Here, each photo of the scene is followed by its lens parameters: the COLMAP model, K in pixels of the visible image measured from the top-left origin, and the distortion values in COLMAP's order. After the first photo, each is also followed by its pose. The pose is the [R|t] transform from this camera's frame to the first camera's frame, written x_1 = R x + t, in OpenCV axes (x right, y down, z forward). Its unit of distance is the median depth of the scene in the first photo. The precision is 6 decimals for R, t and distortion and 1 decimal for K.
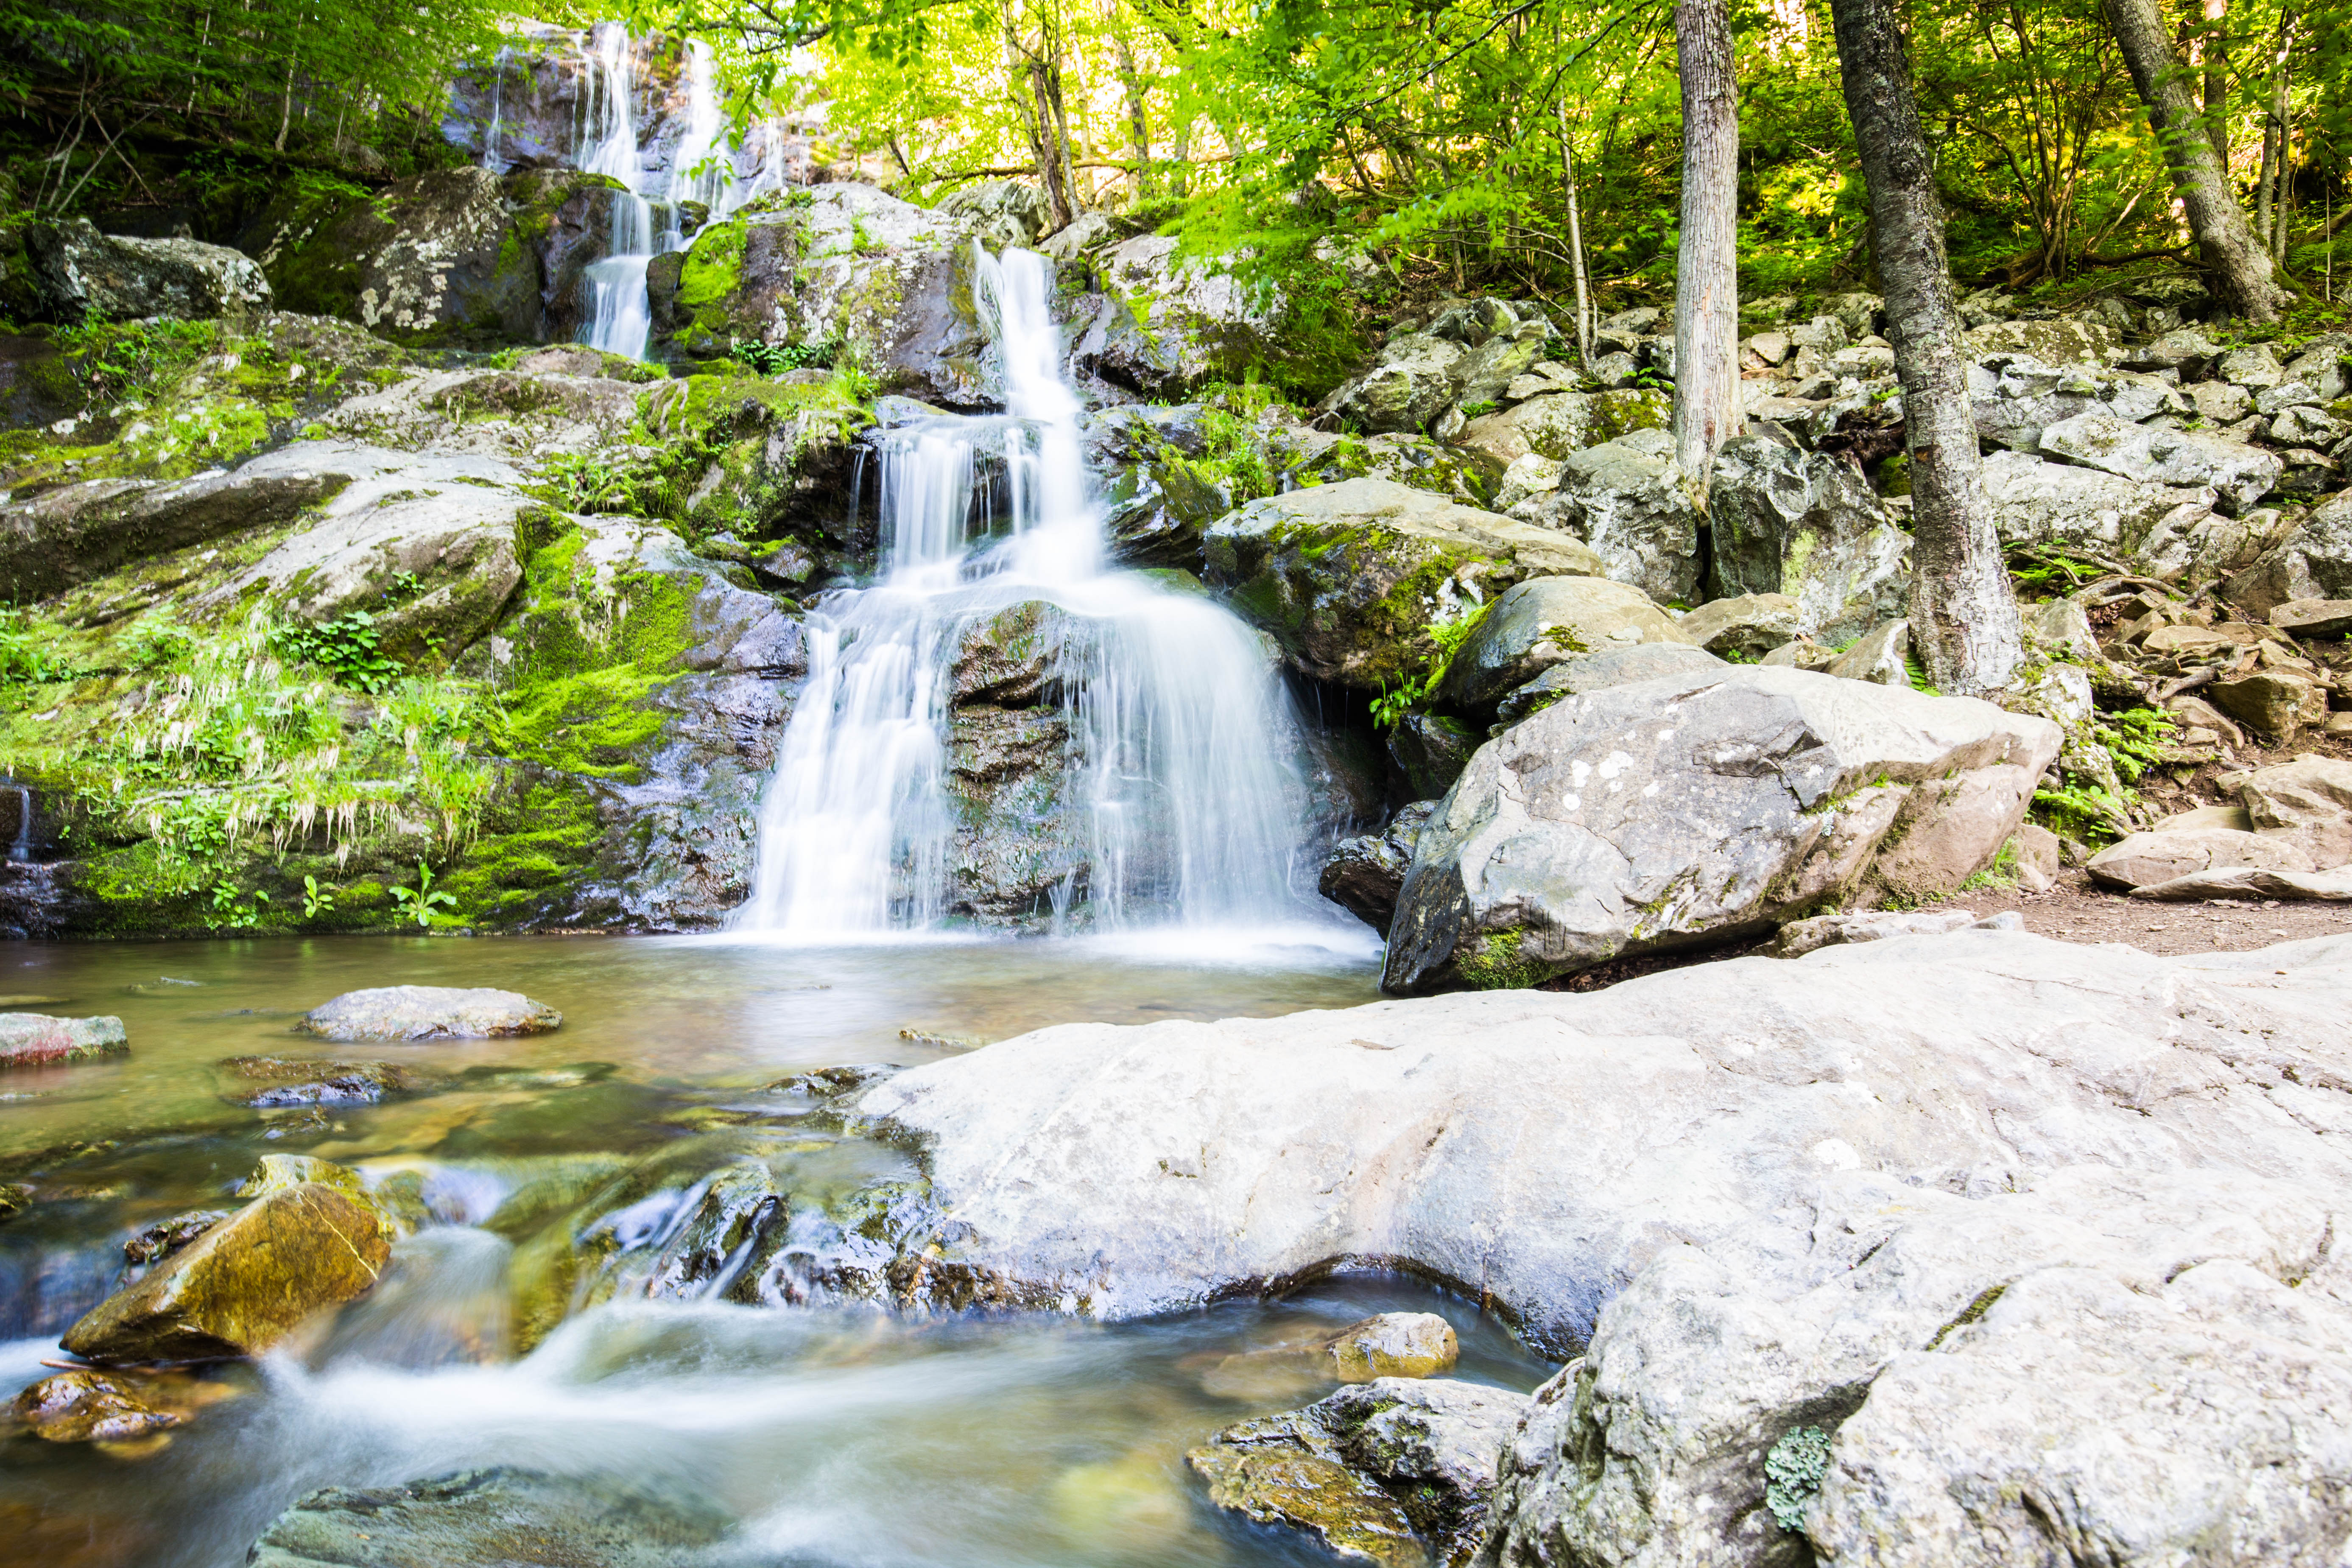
lens RADIAL K [[1363.4, 0, 1156.5], [0, 1363.4, 780.9], [0, 0, 1]] dist [-0.011930, -0.003253]
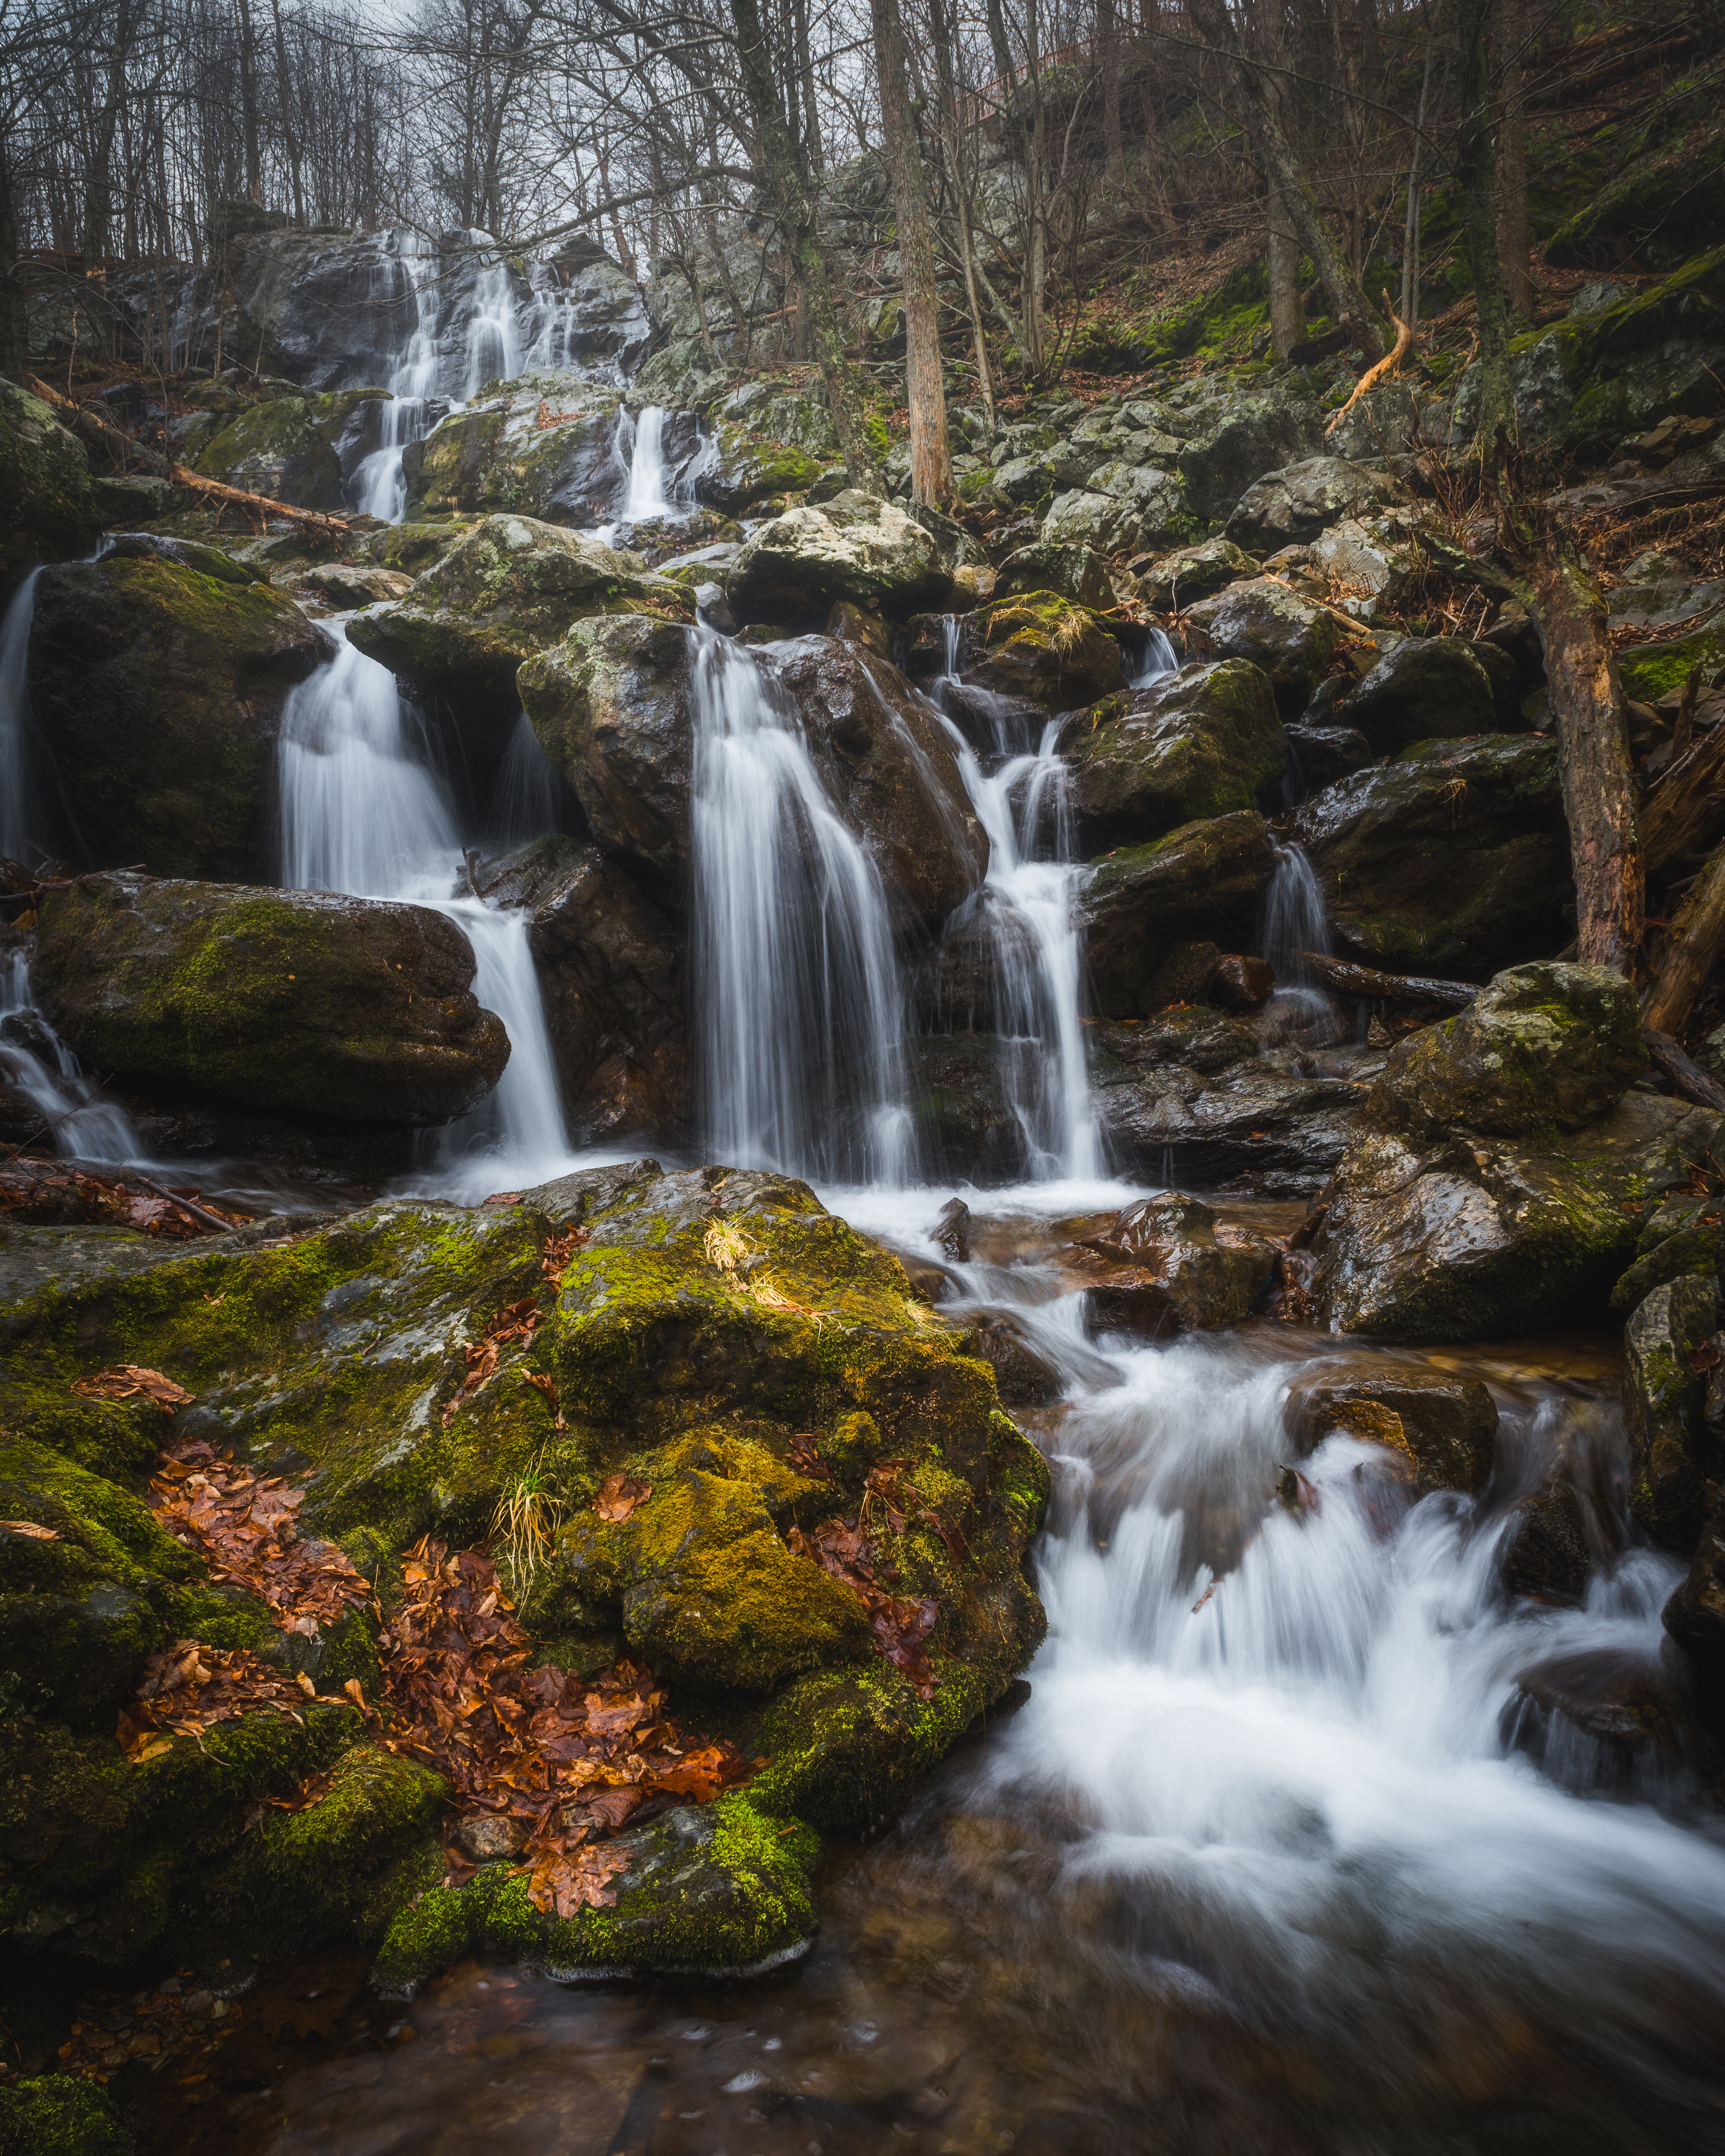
lens RADIAL K [[1519.1, 0, 827.5], [0, 1519.1, 1120.4], [0, 0, 1]] dist [-0.006479, -0.001947]
pose [[0.980364, -0.028835, -0.195075, 0.730266], [0.049553, 0.993532, 0.102173, 0.386141], [0.190867, -0.109833, 0.975452, -1.169132]]
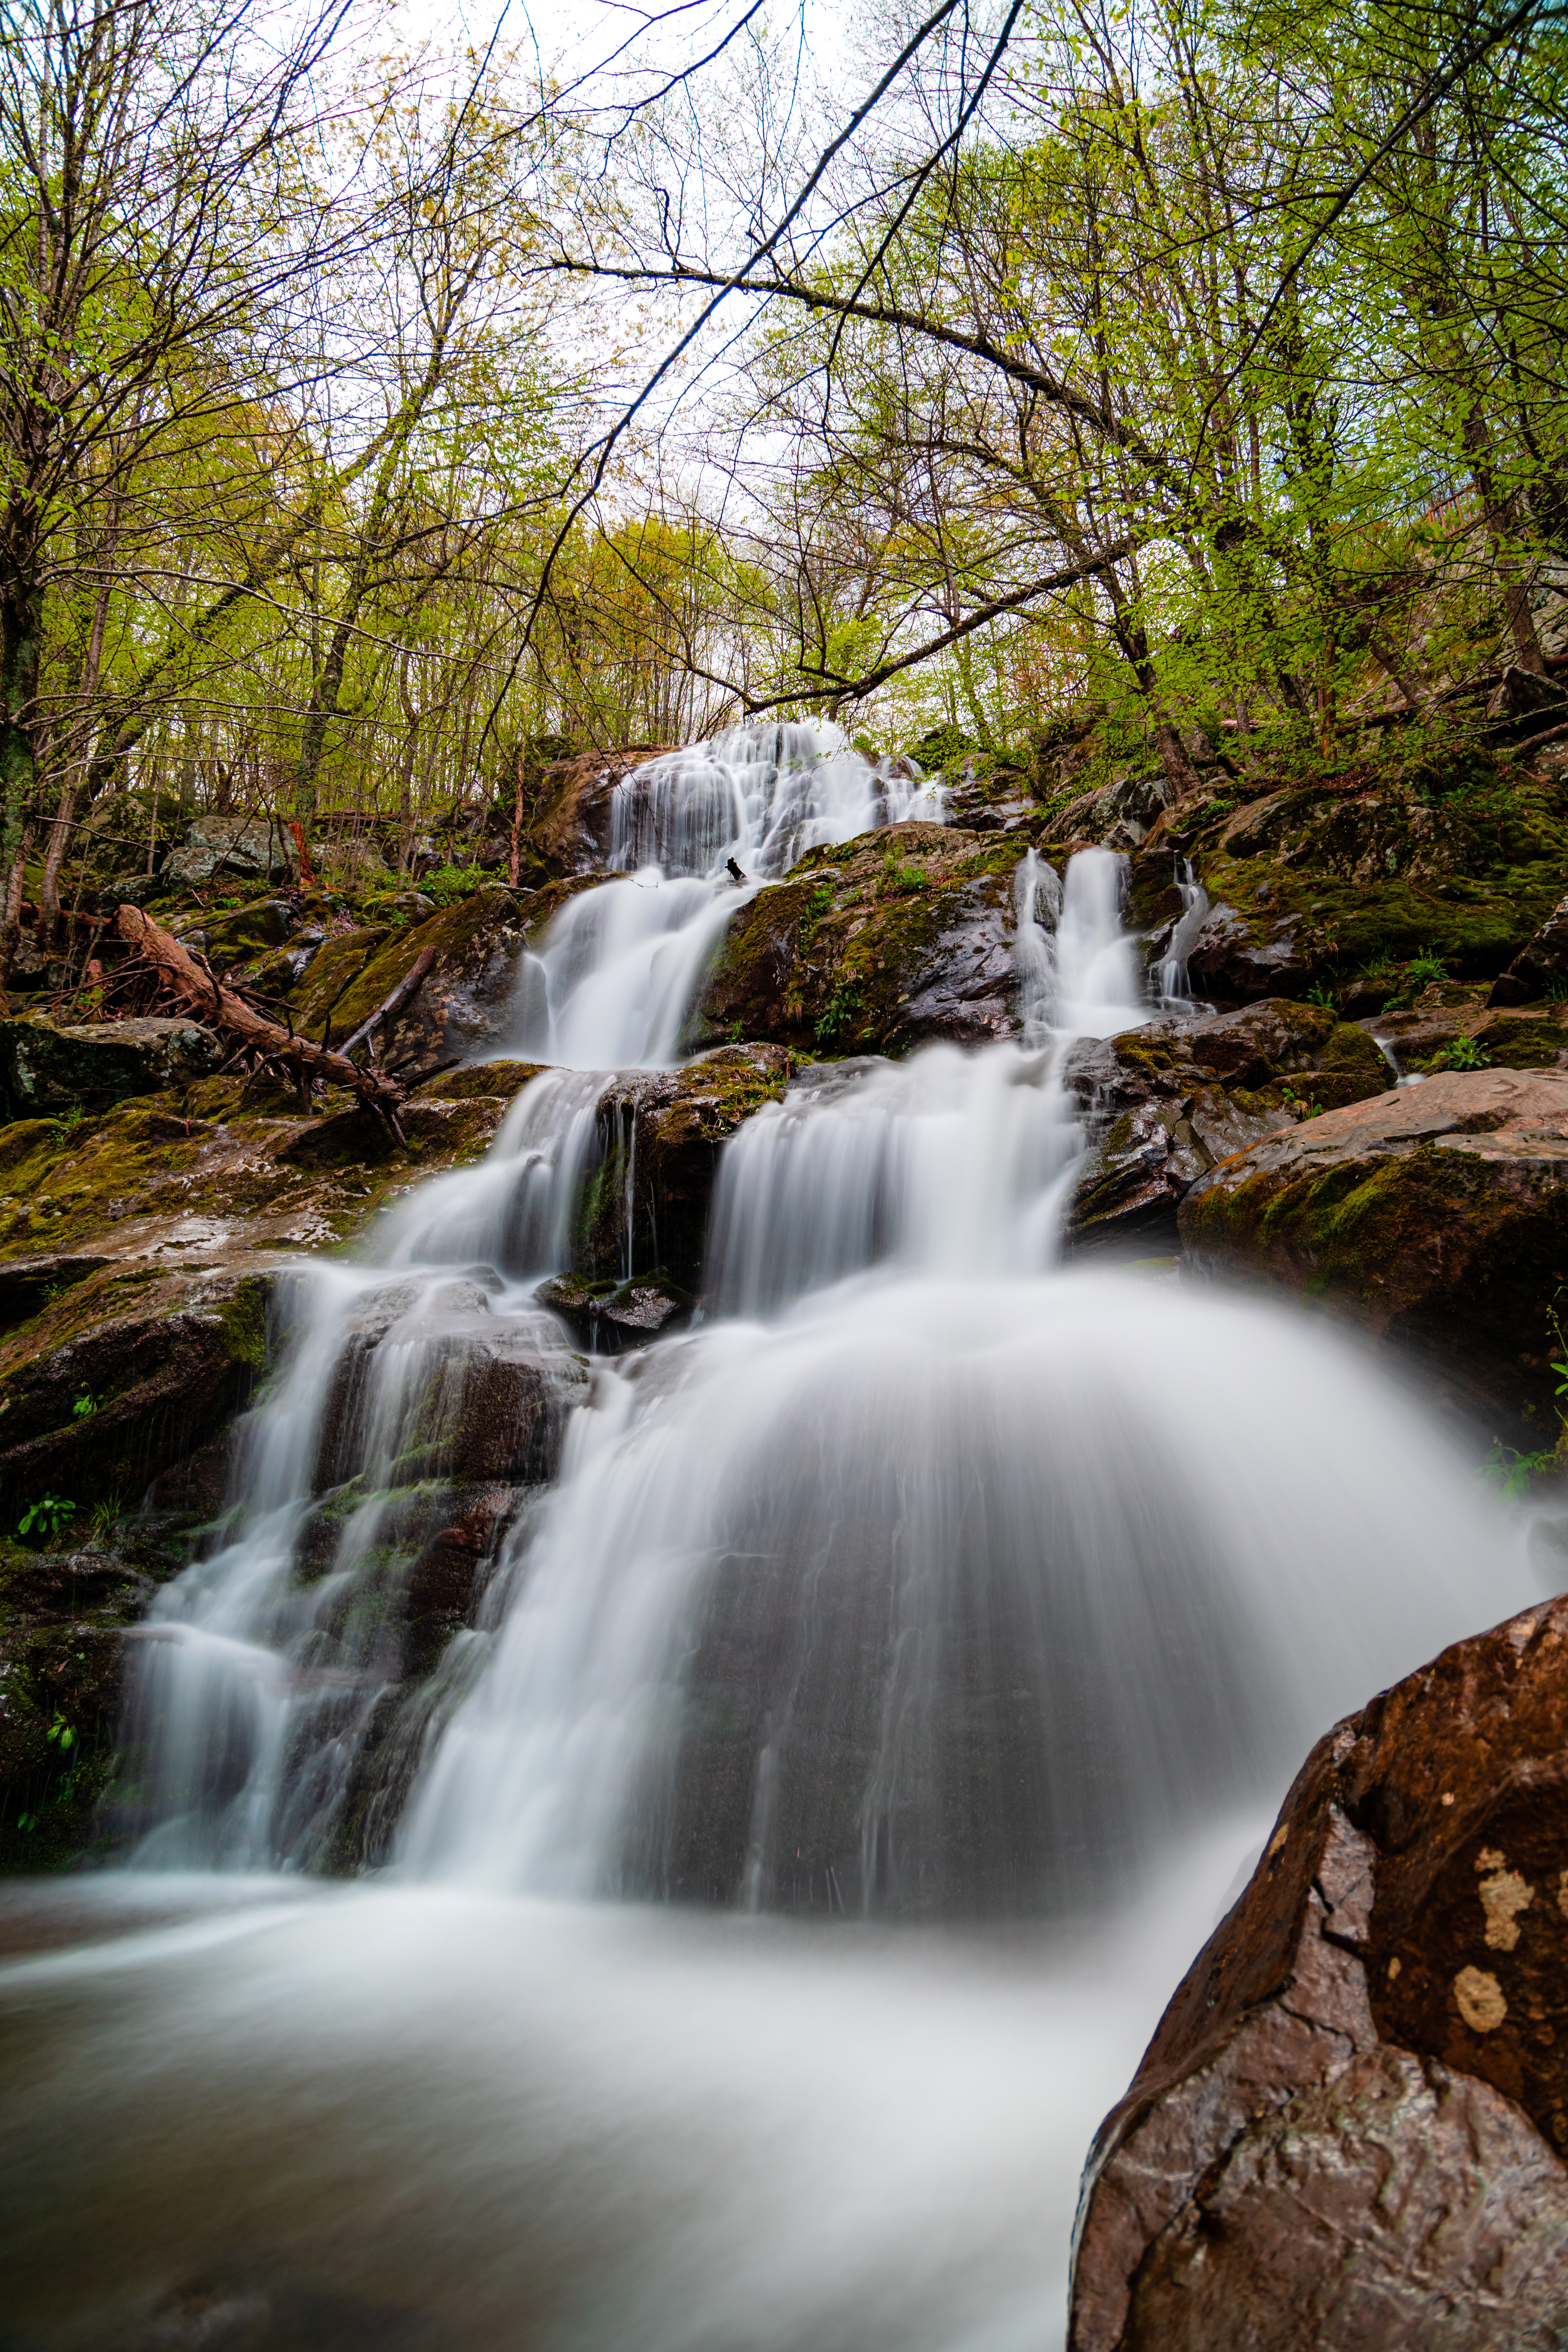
lens RADIAL K [[1567.7, 0, 770.3], [0, 1567.7, 1174.5], [0, 0, 1]] dist [0.004322, 0.000780]
pose [[0.899024, -0.128544, -0.418608, 0.177815], [0.042307, 0.976969, -0.209143, -0.056020], [0.435852, 0.170315, 0.883757, 0.311737]]
